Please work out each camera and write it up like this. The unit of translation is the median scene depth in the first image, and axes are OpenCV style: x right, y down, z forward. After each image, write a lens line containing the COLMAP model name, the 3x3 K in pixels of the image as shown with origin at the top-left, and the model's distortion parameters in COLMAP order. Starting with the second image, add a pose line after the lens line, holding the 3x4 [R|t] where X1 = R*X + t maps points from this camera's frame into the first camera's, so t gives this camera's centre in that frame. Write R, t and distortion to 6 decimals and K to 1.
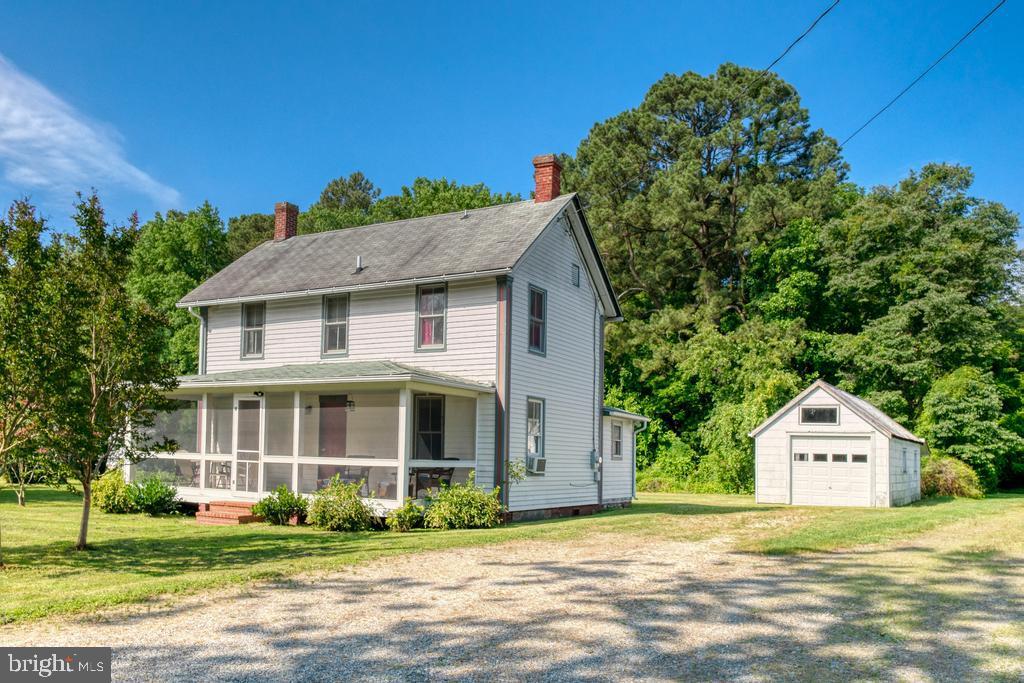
lens RADIAL K [[785.5, 0, 515.6], [0, 785.5, 426.9], [0, 0, 1]] dist [-0.006247, 0.000265]
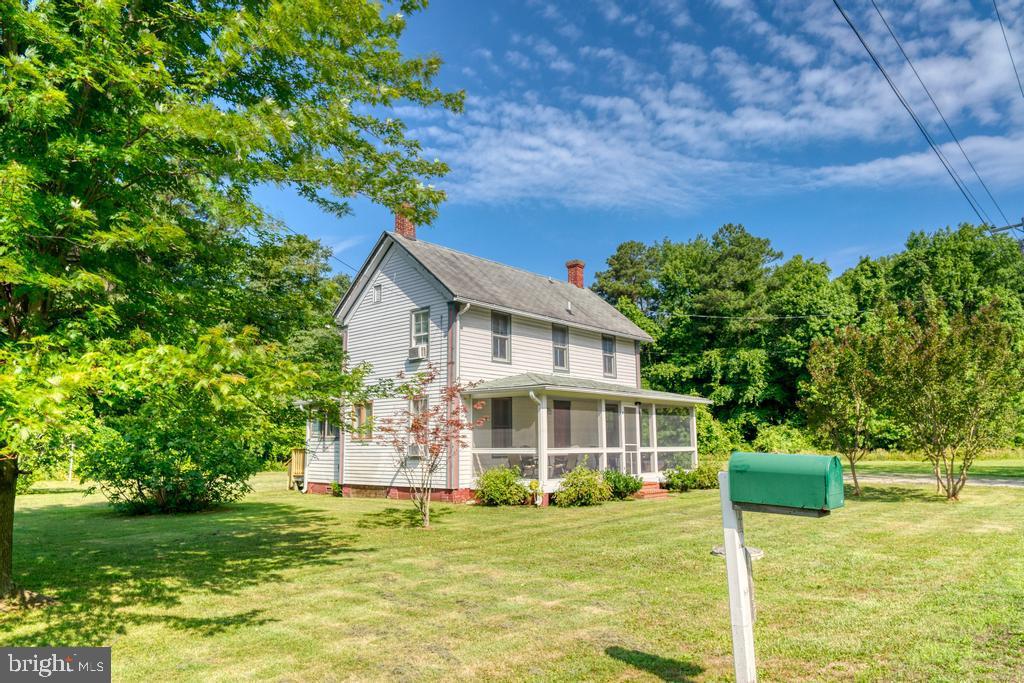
lens RADIAL K [[677.6, 0, 500.6], [0, 677.6, 344.3], [0, 0, 1]] dist [-0.002101, -0.021730]
pose [[0.234022, 0.117192, 0.965142, -1.194387], [-0.027609, 0.993109, -0.113894, -0.001463], [-0.971839, 0.000007, 0.235644, 0.721615]]
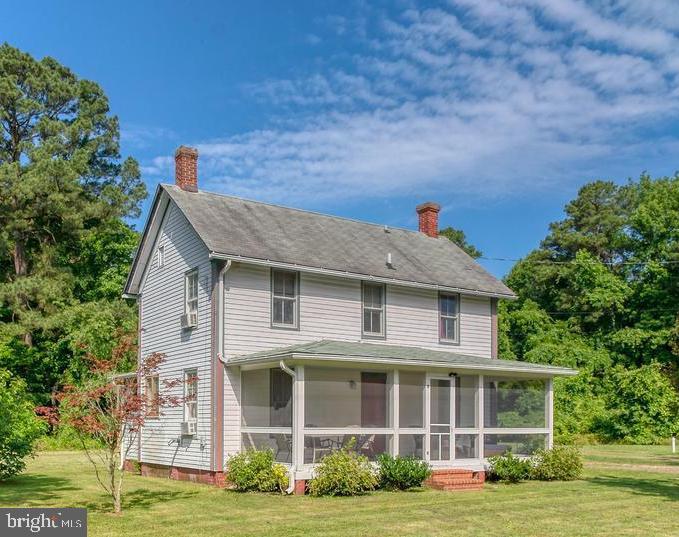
lens RADIAL K [[700.9, 0, 257.9], [0, 700.9, 411.7], [0, 0, 1]] dist [-0.000129, -0.003187]
pose [[0.514465, -0.009246, 0.857462, -1.025949], [-0.026820, 0.999279, 0.026867, -0.005825], [-0.857092, -0.036819, 0.513846, 0.541829]]
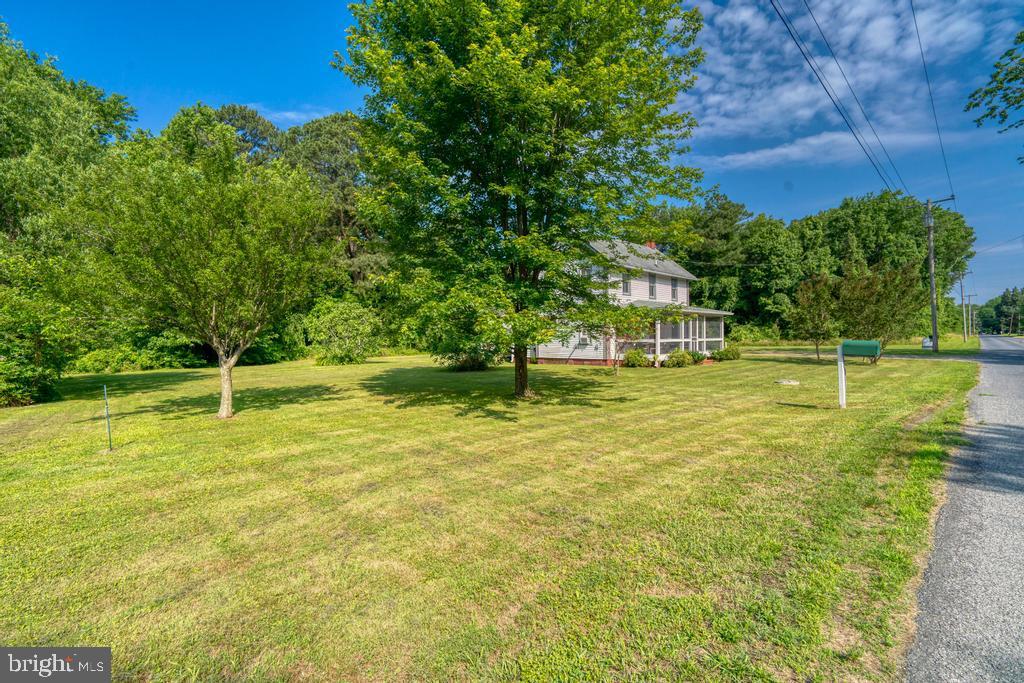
lens RADIAL K [[440.0, 0, 507.4], [0, 440.0, 340.9], [0, 0, 1]] dist [-0.003942, 0.000252]
pose [[0.308345, -0.035234, 0.950622, -1.487227], [-0.020242, 0.998845, 0.043587, -0.005924], [-0.951059, -0.032683, 0.307275, 0.875301]]
